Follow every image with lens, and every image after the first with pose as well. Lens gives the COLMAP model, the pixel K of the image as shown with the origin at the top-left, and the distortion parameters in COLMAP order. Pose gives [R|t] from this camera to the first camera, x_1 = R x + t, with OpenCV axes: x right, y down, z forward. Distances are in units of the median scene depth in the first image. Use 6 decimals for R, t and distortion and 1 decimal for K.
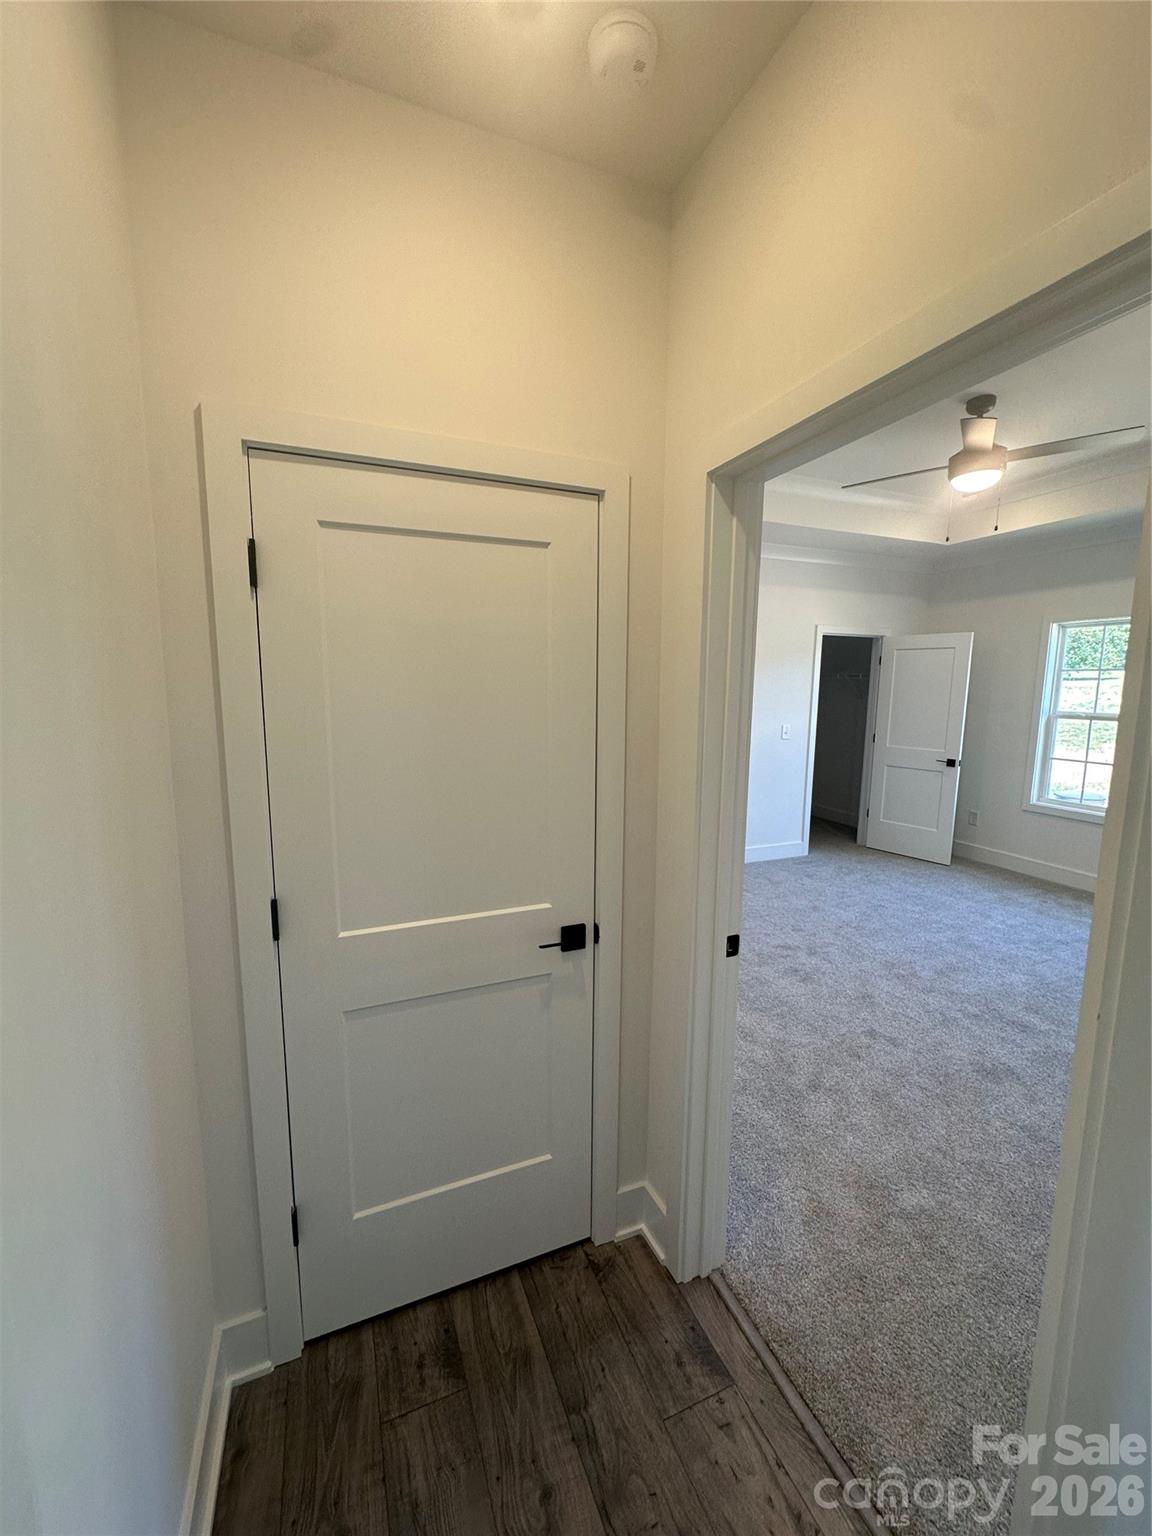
lens RADIAL K [[613.0, 0, 576.0], [0, 613.0, 768.0], [0, 0, 1]] dist [-0.000744, 0.000137]
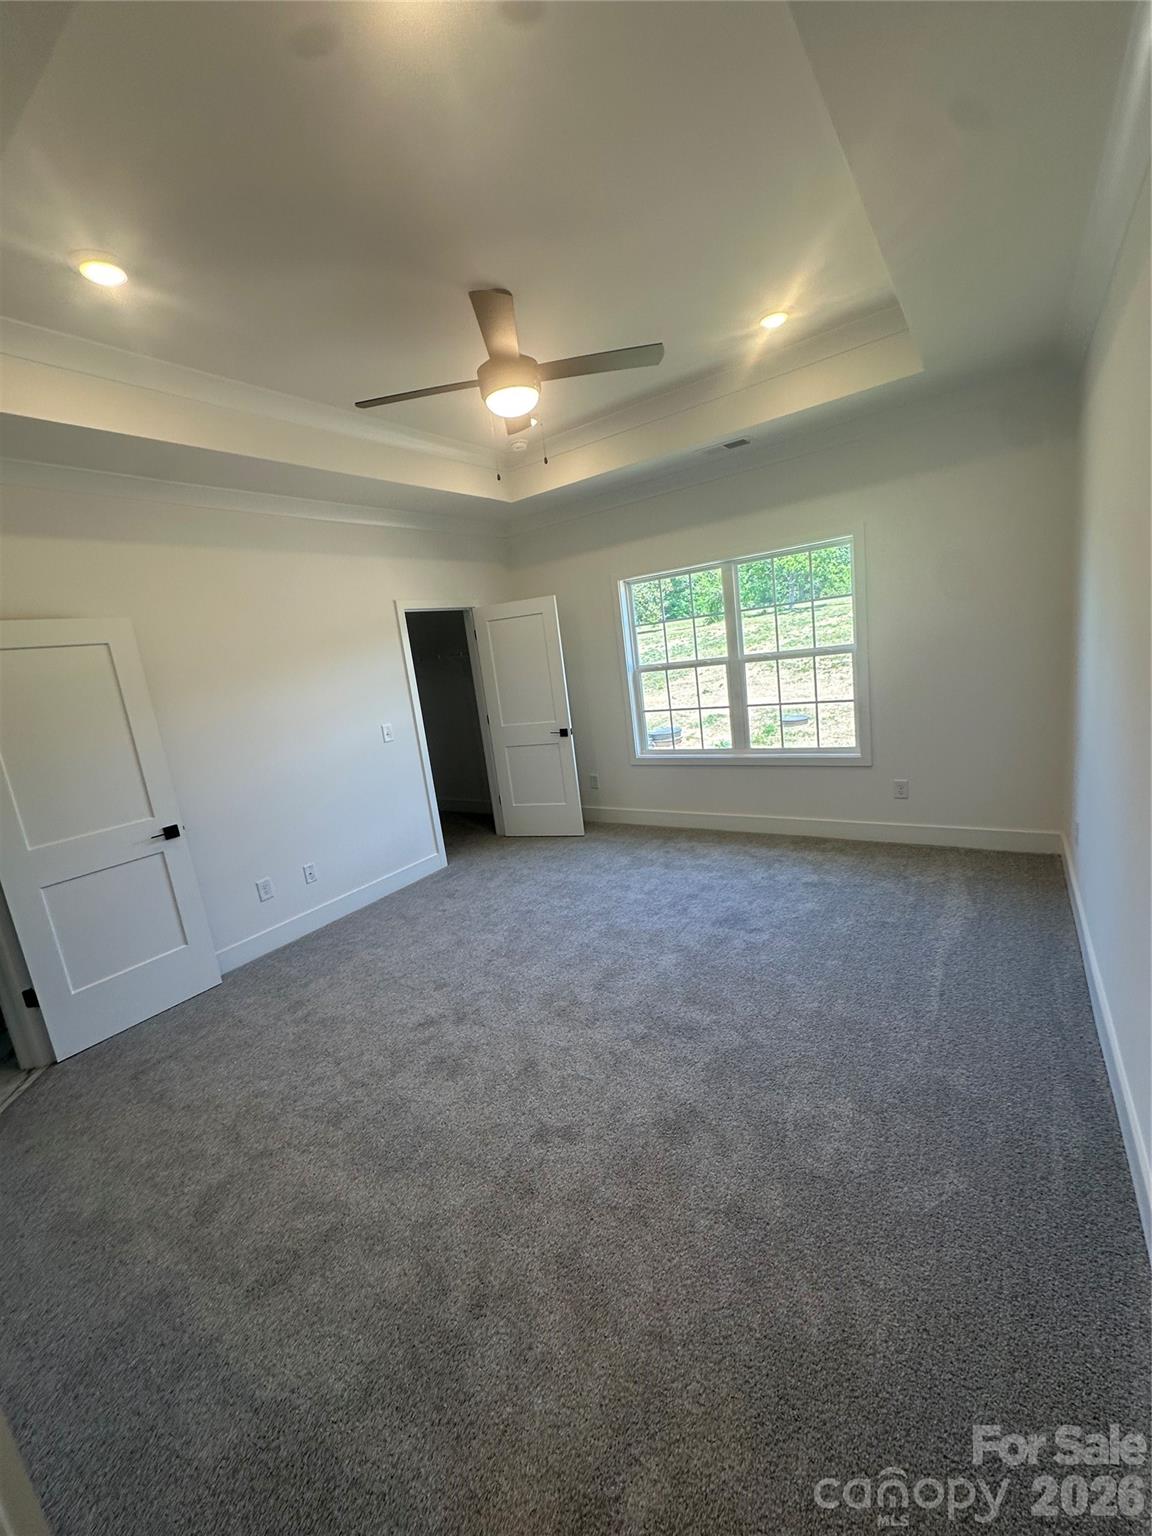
lens RADIAL K [[613.0, 0, 576.0], [0, 613.0, 768.0], [0, 0, 1]] dist [-0.000744, 0.000137]
pose [[0.829397, -0.215482, 0.515430, 0.145450], [0.203969, 0.975728, 0.079701, -0.032699], [-0.520094, 0.039027, 0.853217, 0.207431]]
